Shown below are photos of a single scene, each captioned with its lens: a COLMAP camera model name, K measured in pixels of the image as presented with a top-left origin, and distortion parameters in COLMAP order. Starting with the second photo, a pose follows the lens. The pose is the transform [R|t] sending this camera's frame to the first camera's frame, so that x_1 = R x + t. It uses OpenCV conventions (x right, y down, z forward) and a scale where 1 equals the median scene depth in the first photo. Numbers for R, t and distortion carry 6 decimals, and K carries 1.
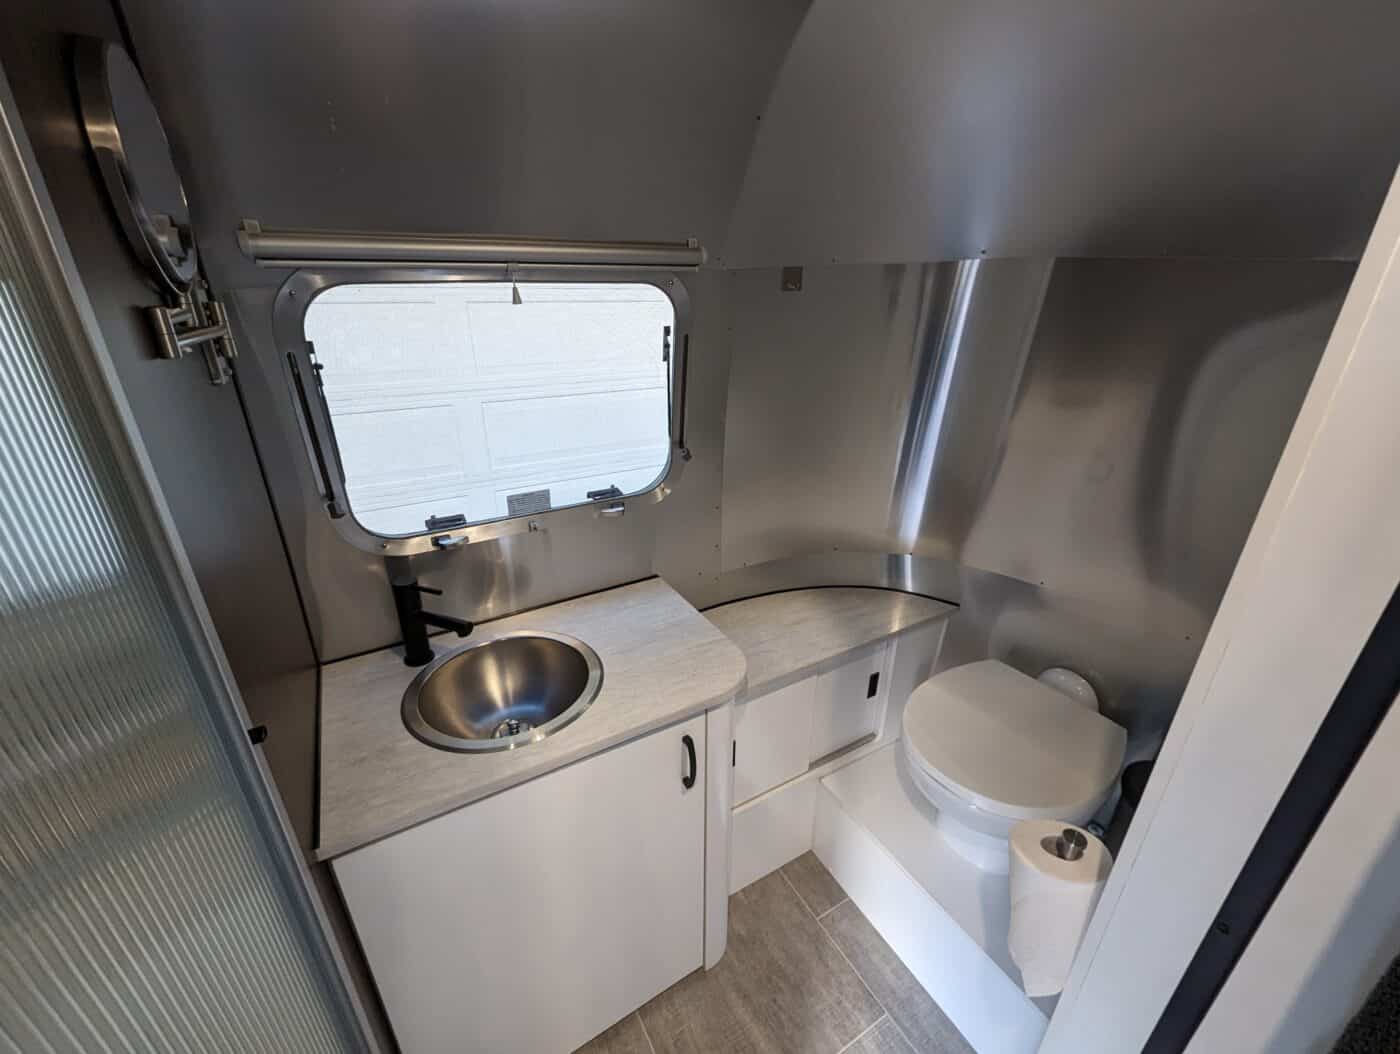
lens RADIAL K [[574.2, 0, 700.3], [0, 574.2, 533.8], [0, 0, 1]] dist [0.000414, -0.000440]
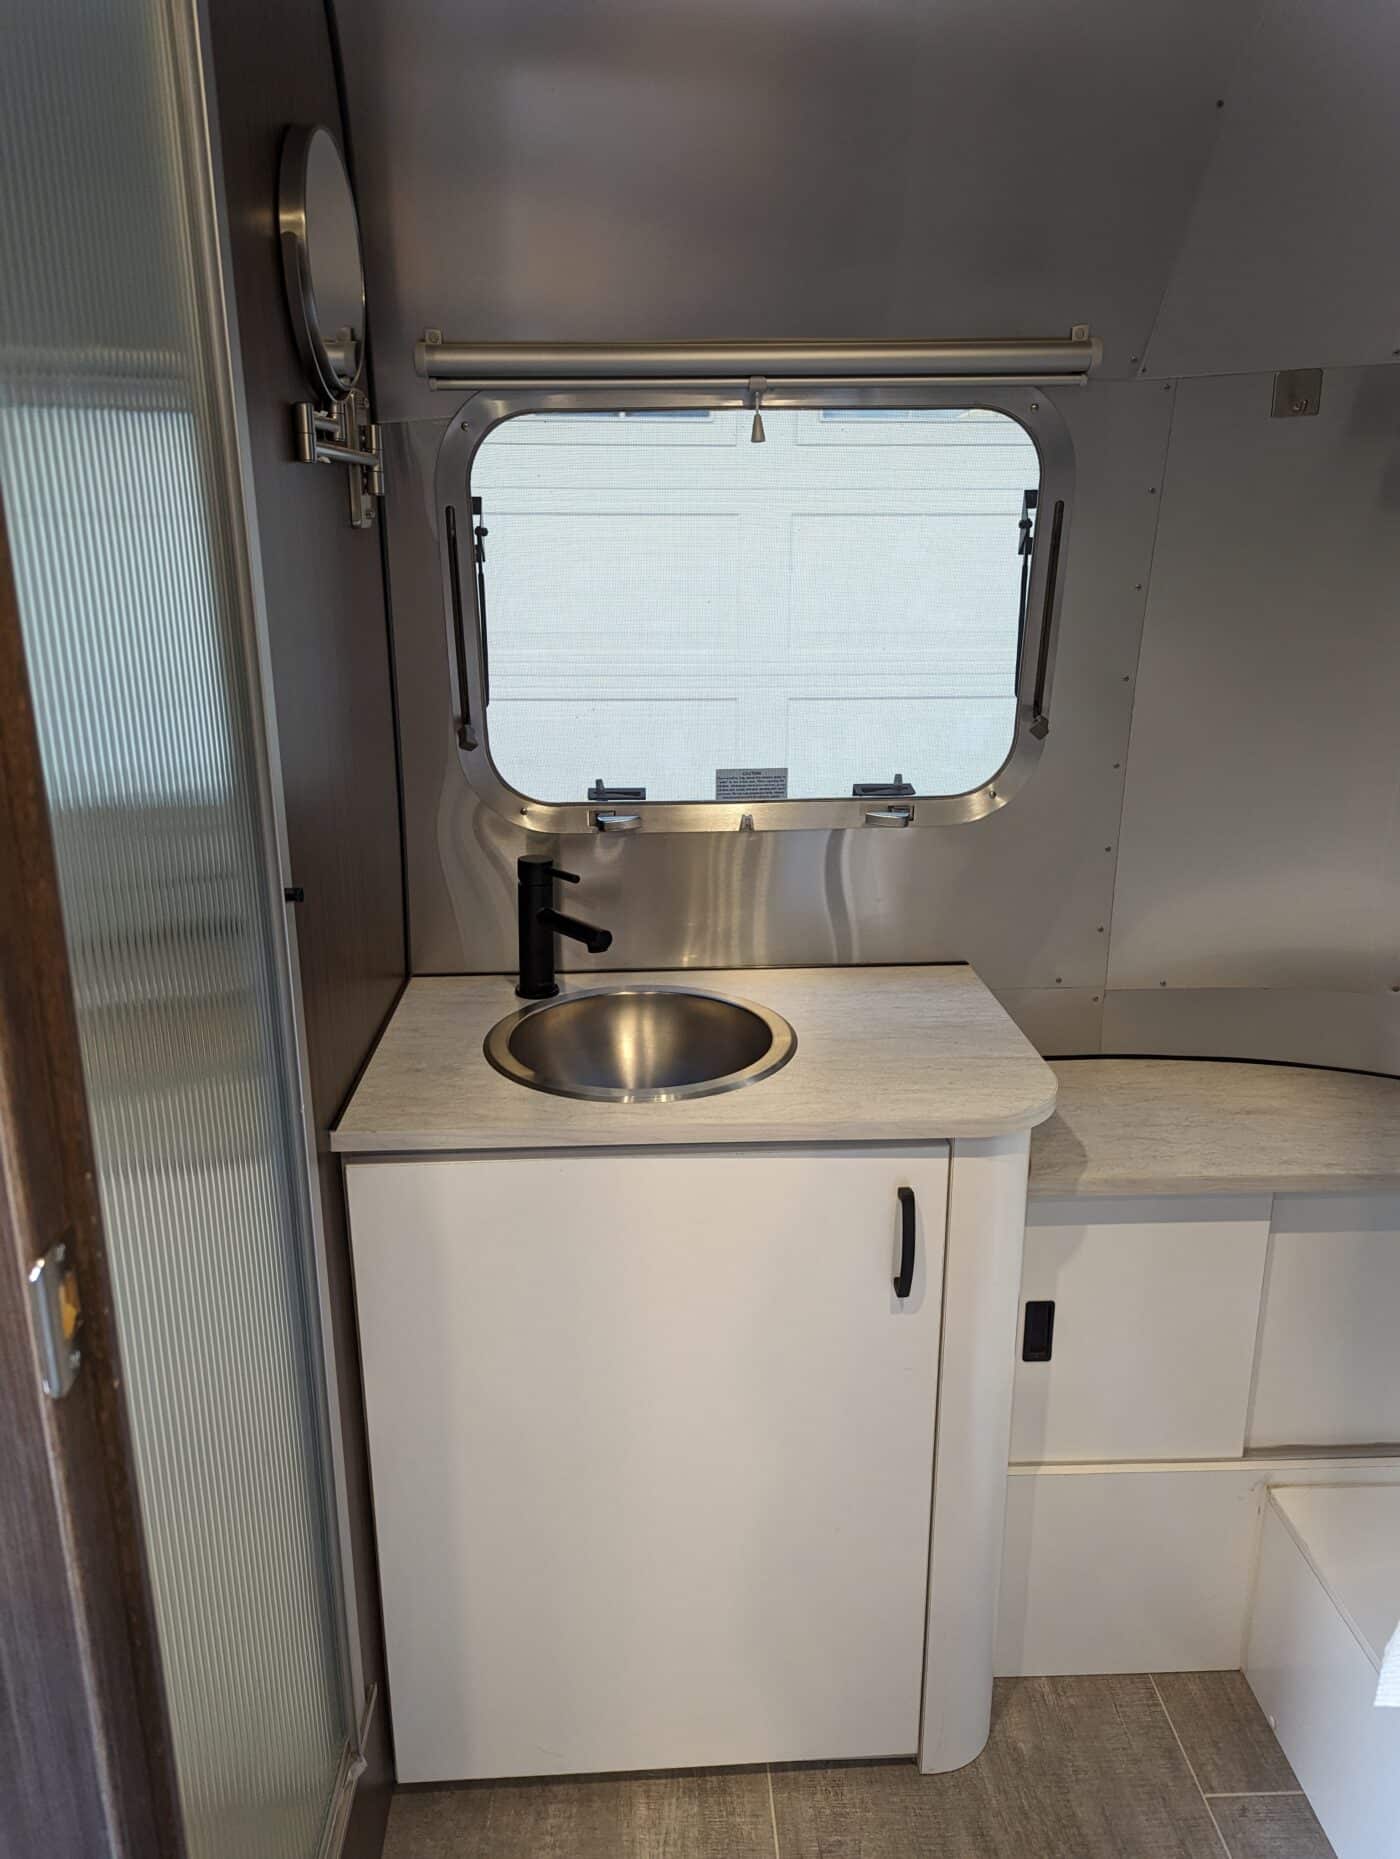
lens RADIAL K [[1319.2, 0, 694.1], [0, 1319.2, 927.8], [0, 0, 1]] dist [0.034372, -0.010257]
pose [[0.880502, 0.126185, -0.456939, 0.358331], [-0.181006, 0.980380, -0.078056, 0.255736], [0.438125, 0.151437, 0.886066, -0.251425]]
